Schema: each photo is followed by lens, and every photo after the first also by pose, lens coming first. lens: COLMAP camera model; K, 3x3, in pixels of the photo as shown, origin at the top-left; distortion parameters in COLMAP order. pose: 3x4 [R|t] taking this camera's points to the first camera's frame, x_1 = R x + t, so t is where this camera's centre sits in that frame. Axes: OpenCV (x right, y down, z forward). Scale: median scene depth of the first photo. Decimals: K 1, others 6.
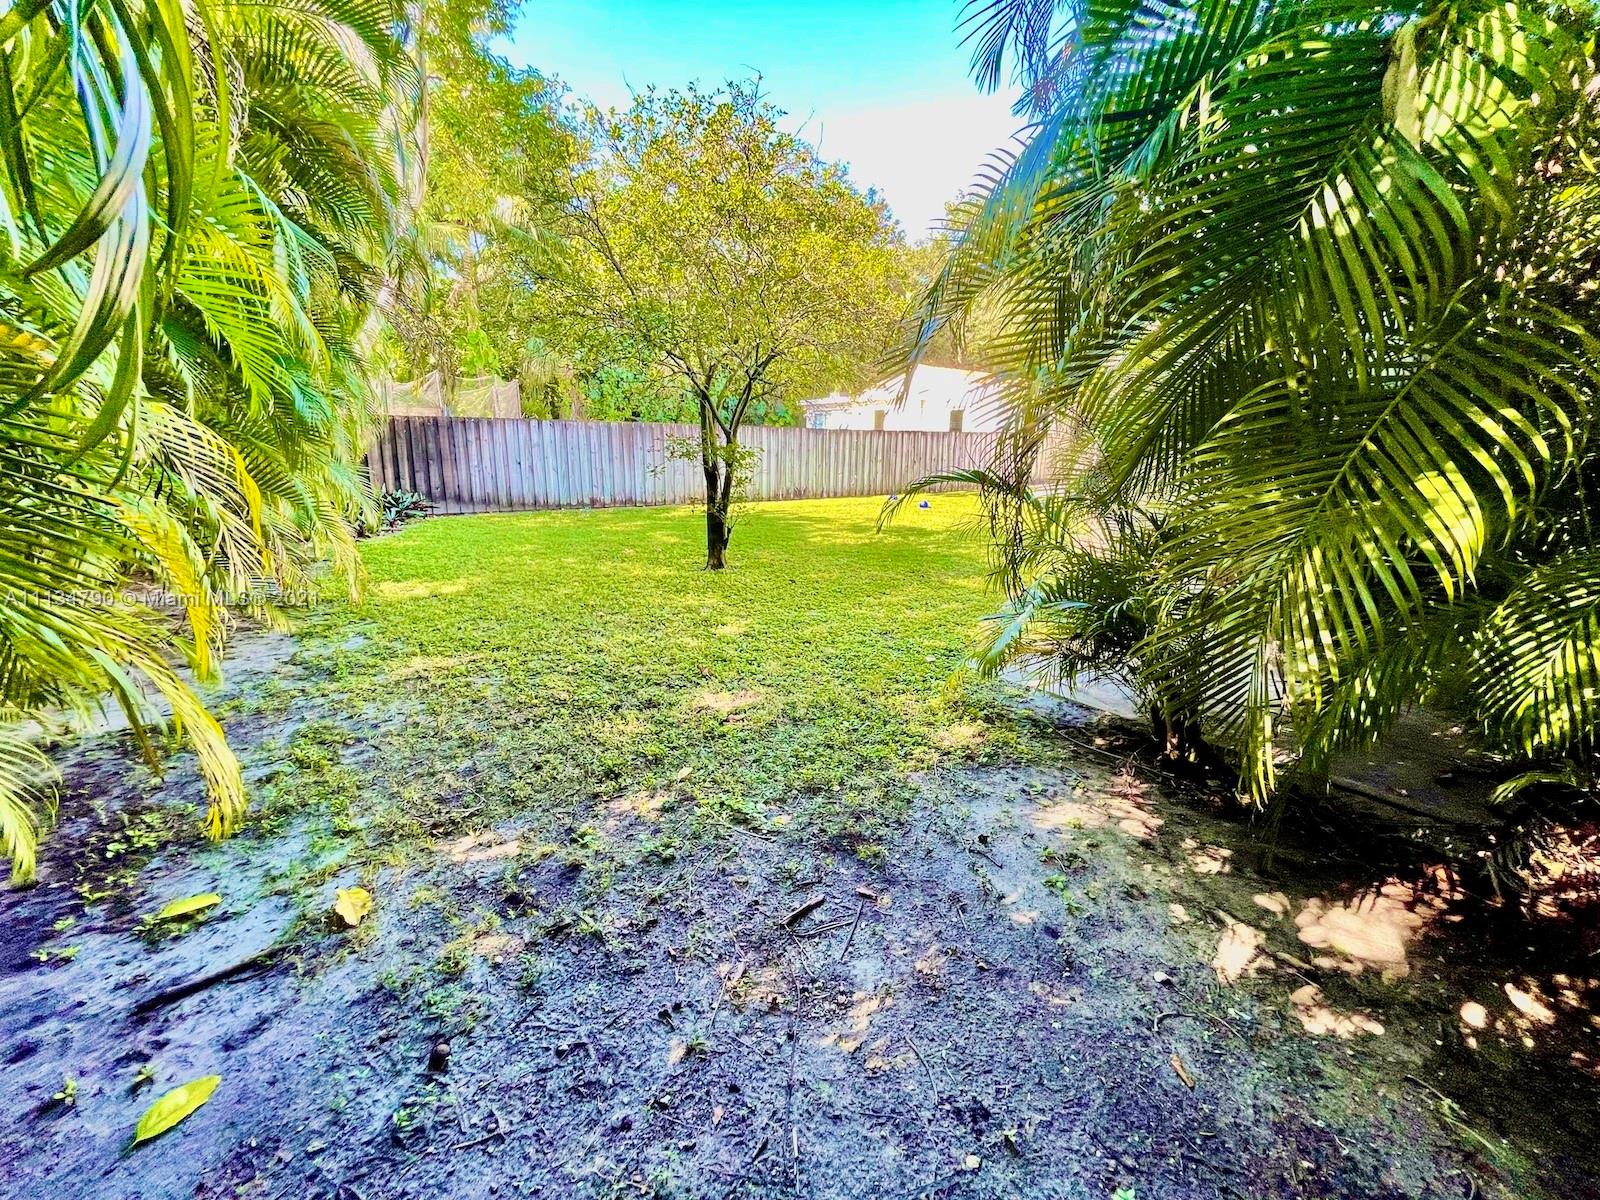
lens RADIAL K [[646.1, 0, 799.9], [0, 646.1, 595.0], [0, 0, 1]] dist [-0.021037, -0.000007]
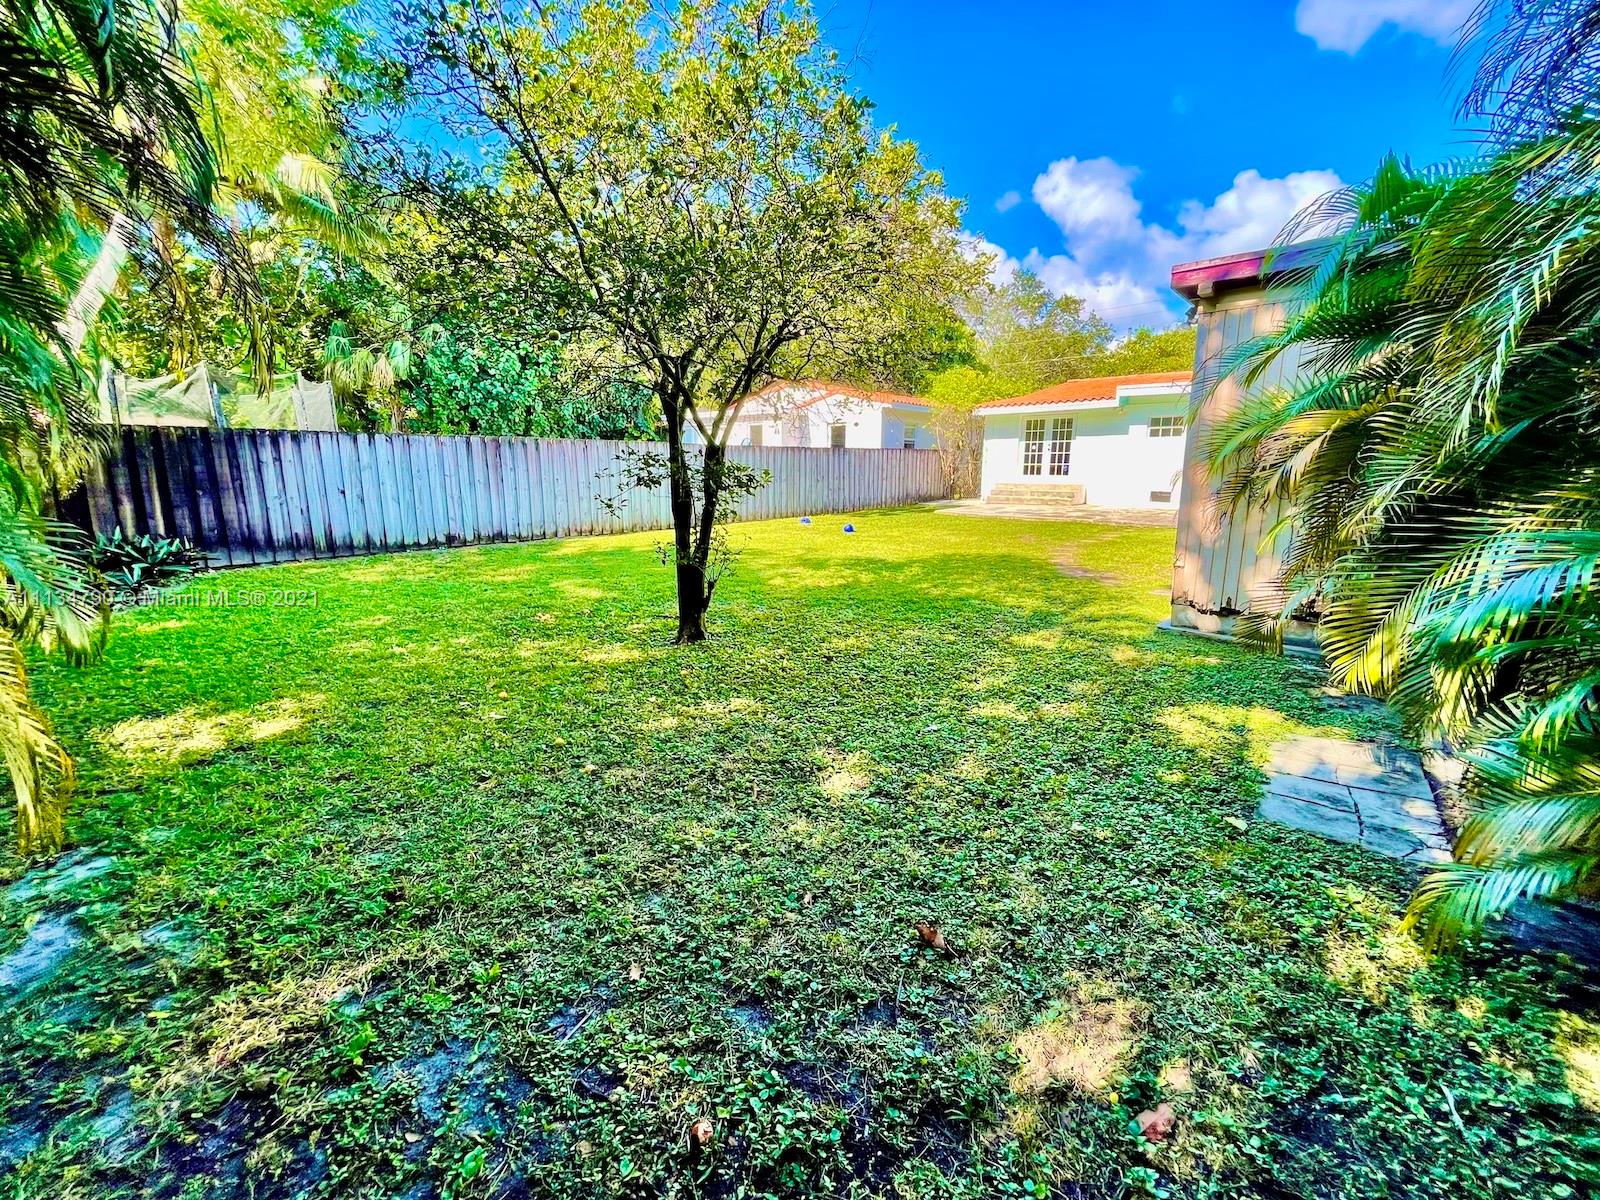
lens RADIAL K [[647.6, 0, 797.8], [0, 647.6, 601.6], [0, 0, 1]] dist [0.000617, 0.000177]
pose [[0.972848, -0.058219, 0.224004, -0.110992], [0.061725, 0.998056, -0.008673, -0.044469], [-0.223064, 0.022264, 0.974550, 0.177136]]
